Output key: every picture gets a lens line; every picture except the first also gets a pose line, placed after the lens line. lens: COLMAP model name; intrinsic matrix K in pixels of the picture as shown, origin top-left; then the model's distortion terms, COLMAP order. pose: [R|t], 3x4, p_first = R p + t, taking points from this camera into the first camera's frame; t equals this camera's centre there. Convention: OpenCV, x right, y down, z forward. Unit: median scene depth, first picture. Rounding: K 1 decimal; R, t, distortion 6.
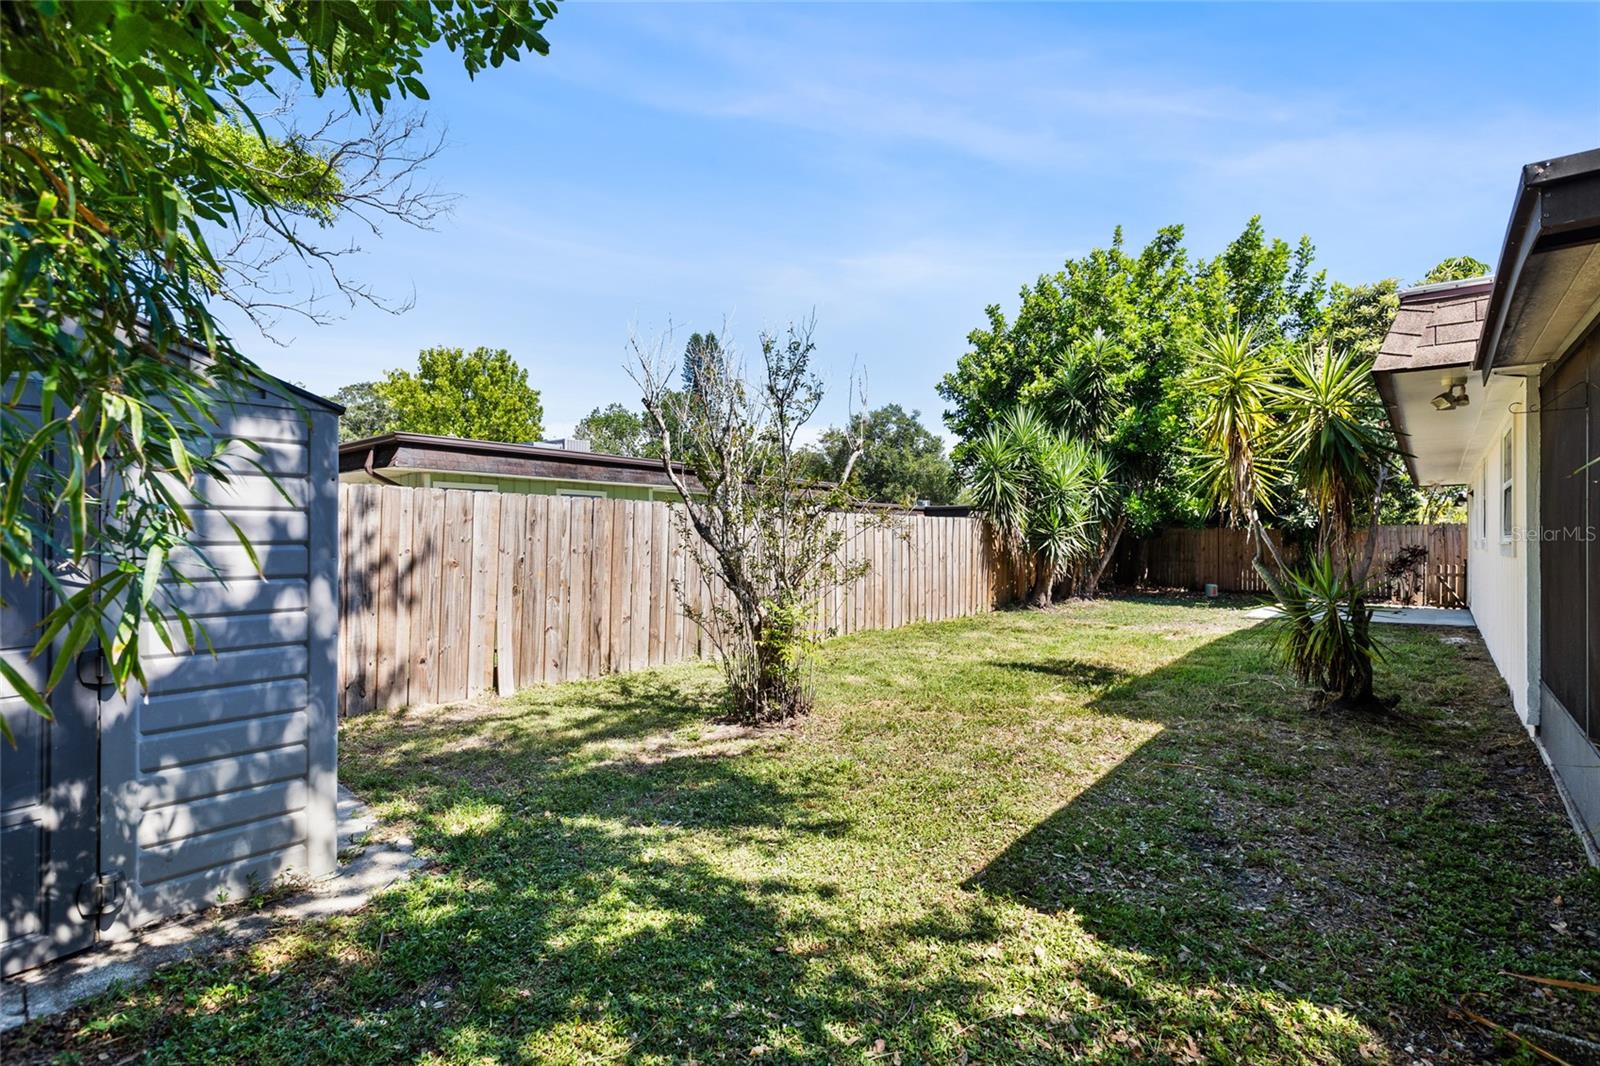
lens RADIAL K [[733.9, 0, 804.6], [0, 733.9, 537.3], [0, 0, 1]] dist [0.000249, -0.000546]
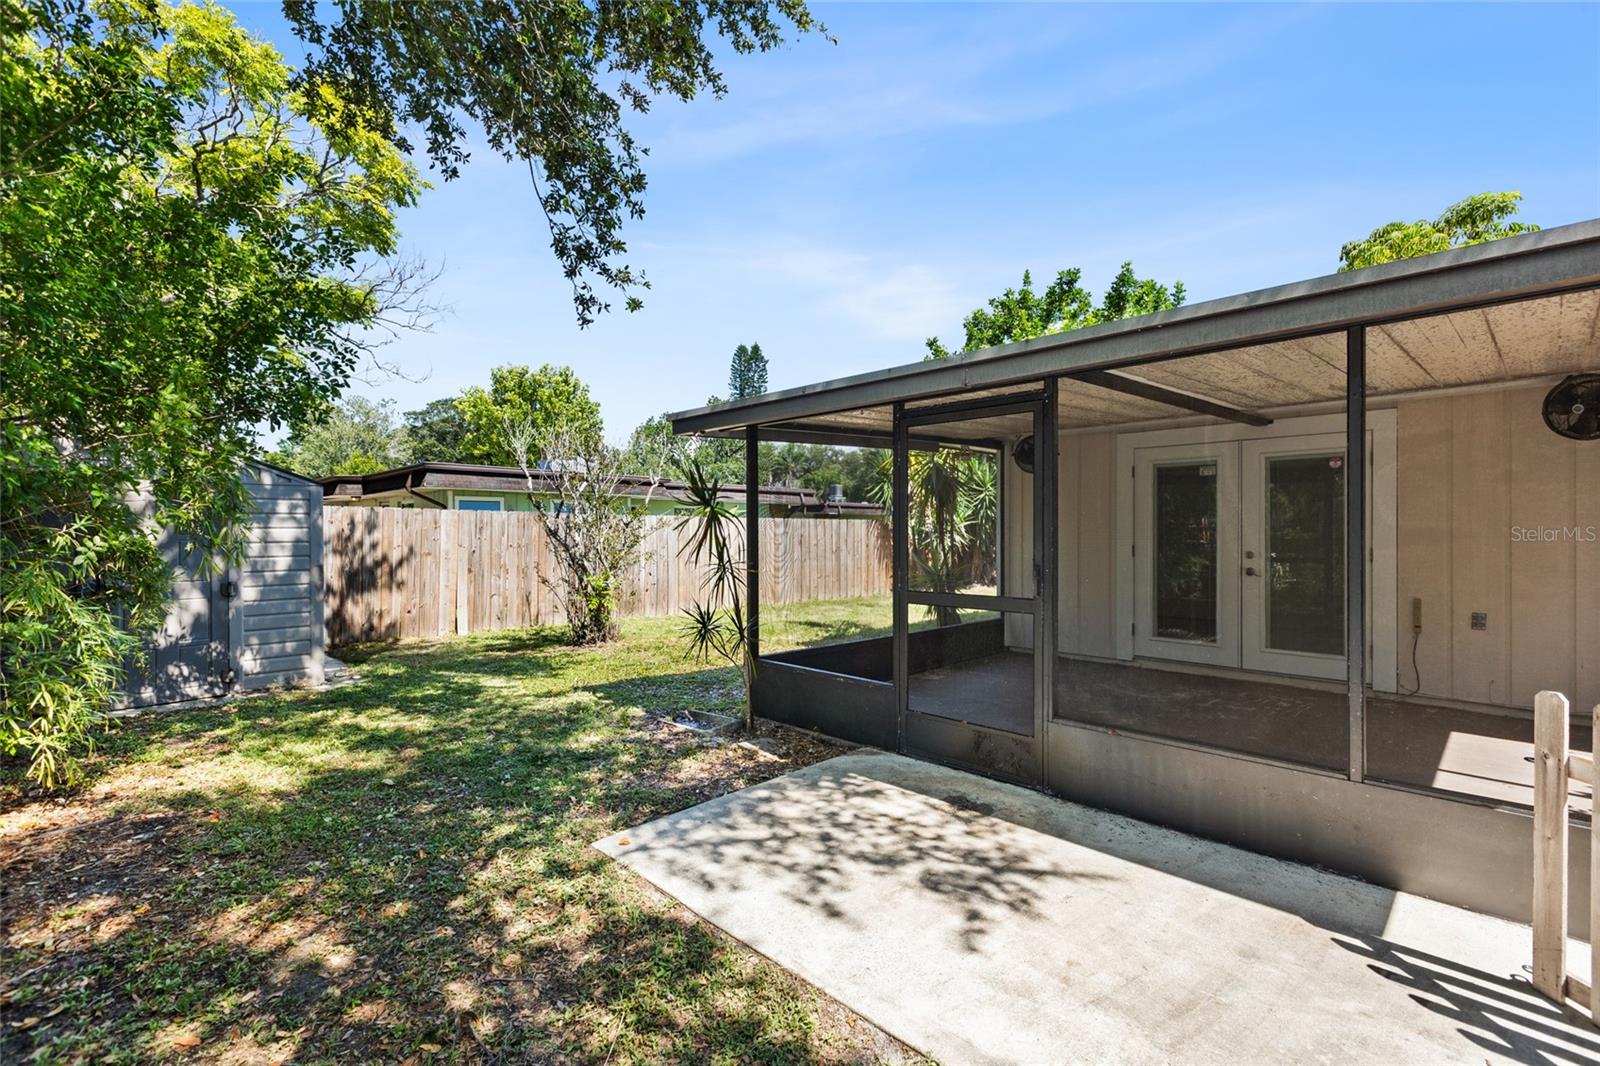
lens RADIAL K [[733.9, 0, 835.0], [0, 733.9, 517.7], [0, 0, 1]] dist [0.000249, -0.000546]
pose [[0.997901, -0.019827, -0.061651, 0.537447], [0.018485, 0.999581, -0.022259, -0.005952], [0.062066, 0.021072, 0.997850, -0.583561]]
